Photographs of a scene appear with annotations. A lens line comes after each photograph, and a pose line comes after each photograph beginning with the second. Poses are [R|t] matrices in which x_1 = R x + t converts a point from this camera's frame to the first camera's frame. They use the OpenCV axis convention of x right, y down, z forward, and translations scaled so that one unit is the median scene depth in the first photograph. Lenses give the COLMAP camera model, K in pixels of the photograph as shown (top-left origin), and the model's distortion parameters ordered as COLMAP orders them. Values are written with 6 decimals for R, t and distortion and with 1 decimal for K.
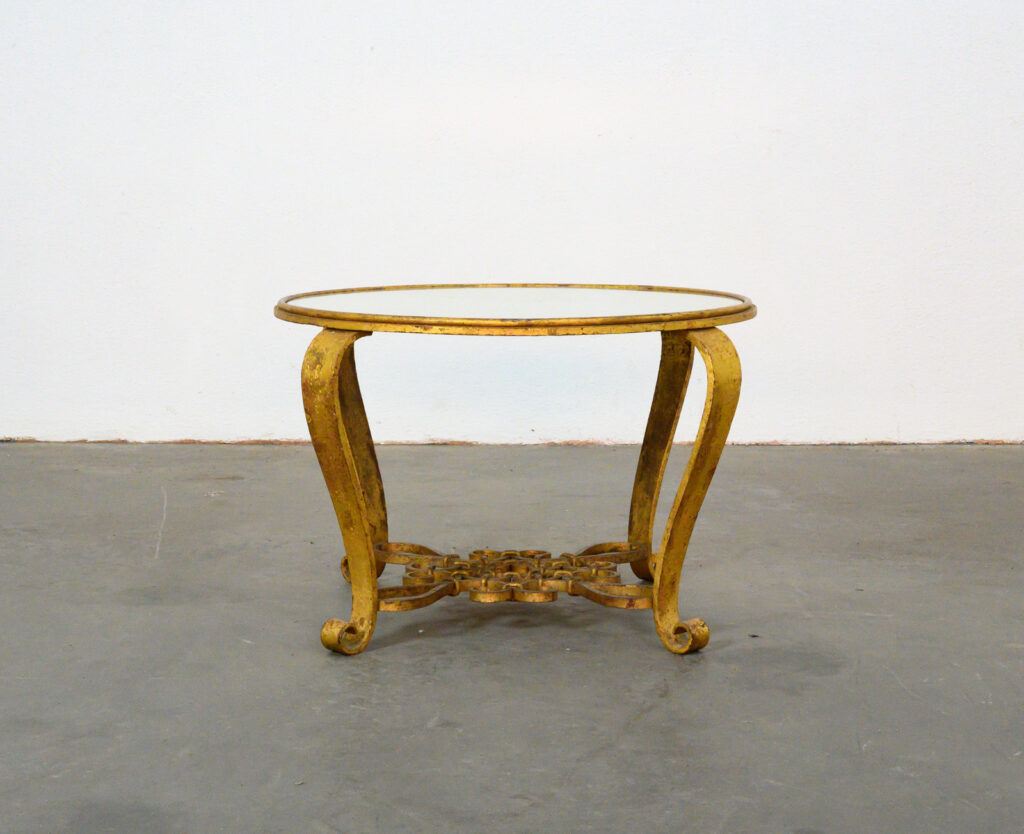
lens RADIAL K [[2003.2, 0, 512.2], [0, 2003.2, 442.2], [0, 0, 1]] dist [0.003496, 0.006443]
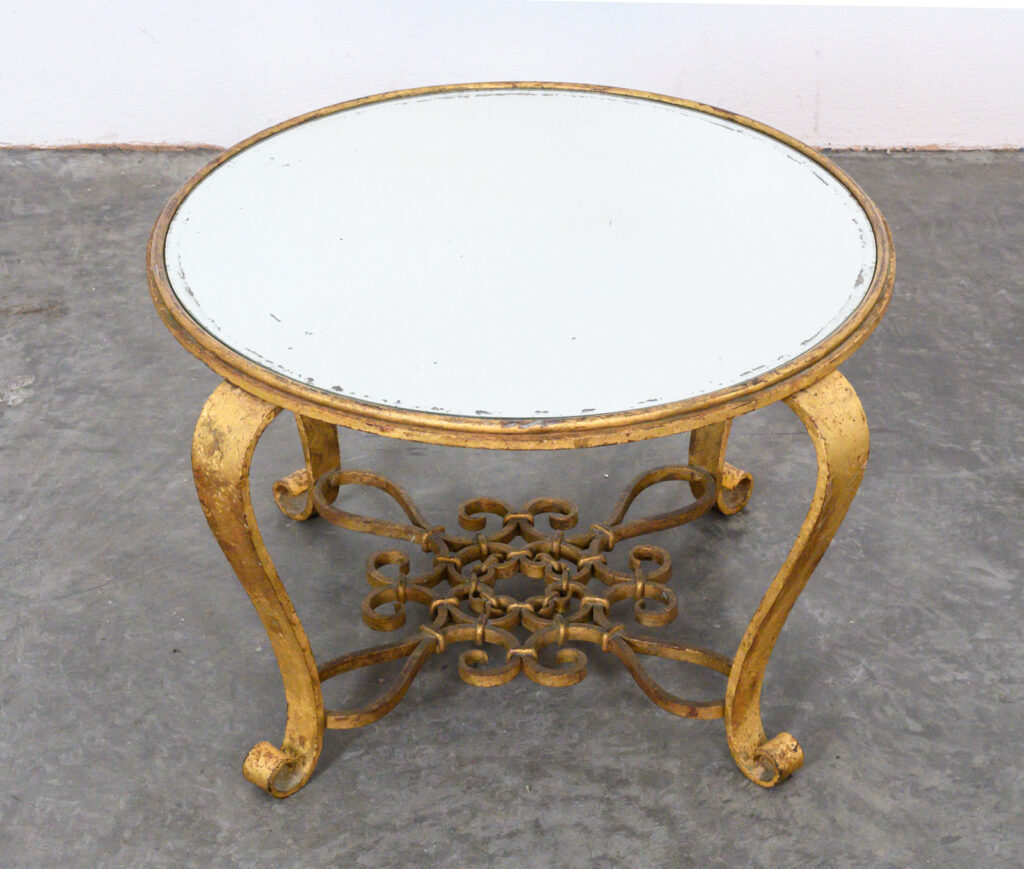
lens RADIAL K [[2445.2, 0, 671.6], [0, 2445.2, 433.3], [0, 0, 1]] dist [0.026534, 0.091837]
pose [[0.998261, -0.002452, 0.058894, 0.002380], [-0.021476, 0.915330, 0.402132, -0.348180], [-0.054893, -0.402698, 0.913685, 0.266208]]
